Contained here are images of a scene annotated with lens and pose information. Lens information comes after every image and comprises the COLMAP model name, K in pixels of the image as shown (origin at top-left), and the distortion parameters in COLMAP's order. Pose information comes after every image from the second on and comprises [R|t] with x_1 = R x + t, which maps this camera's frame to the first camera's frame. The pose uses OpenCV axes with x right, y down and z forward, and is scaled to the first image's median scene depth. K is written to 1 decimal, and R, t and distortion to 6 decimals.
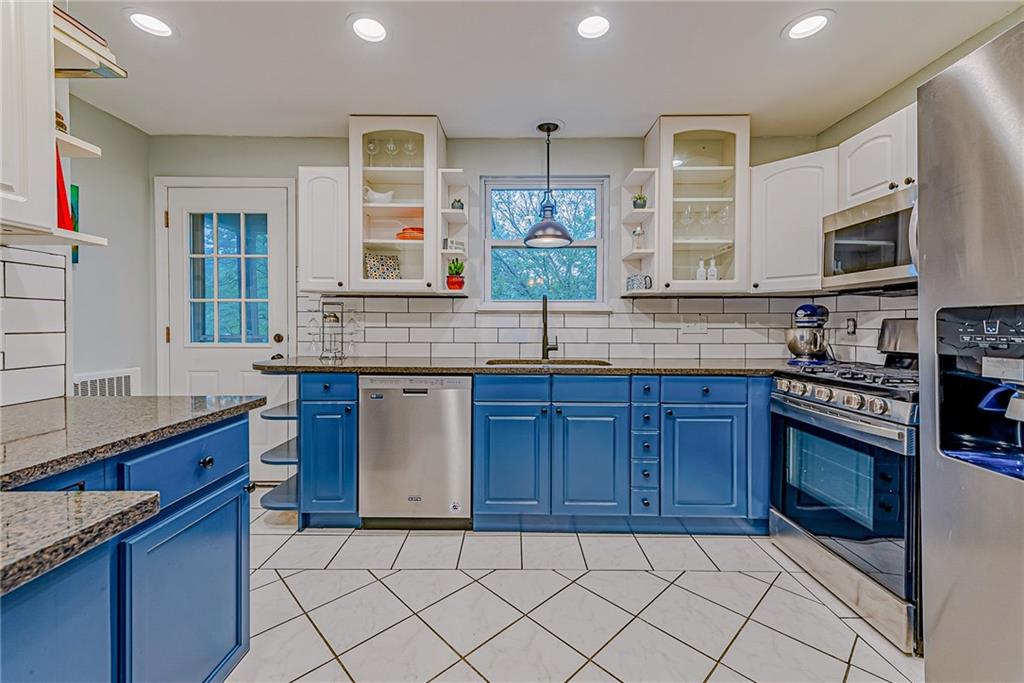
lens RADIAL K [[403.0, 0, 520.6], [0, 403.0, 329.0], [0, 0, 1]] dist [0.014675, -0.002225]
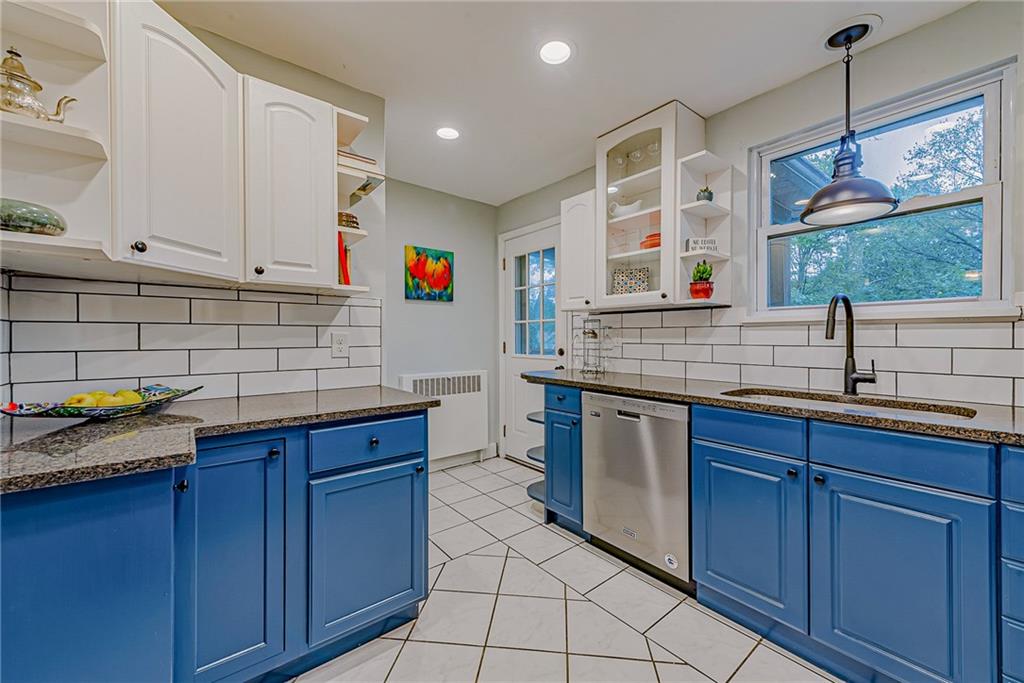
lens RADIAL K [[403.0, 0, 546.7], [0, 403.0, 339.6], [0, 0, 1]] dist [0.014675, -0.002225]
pose [[0.645953, 0.001039, -0.763377, 0.281931], [-0.007450, 0.999960, -0.004943, -0.007995], [0.763341, 0.008881, 0.645935, 0.239946]]
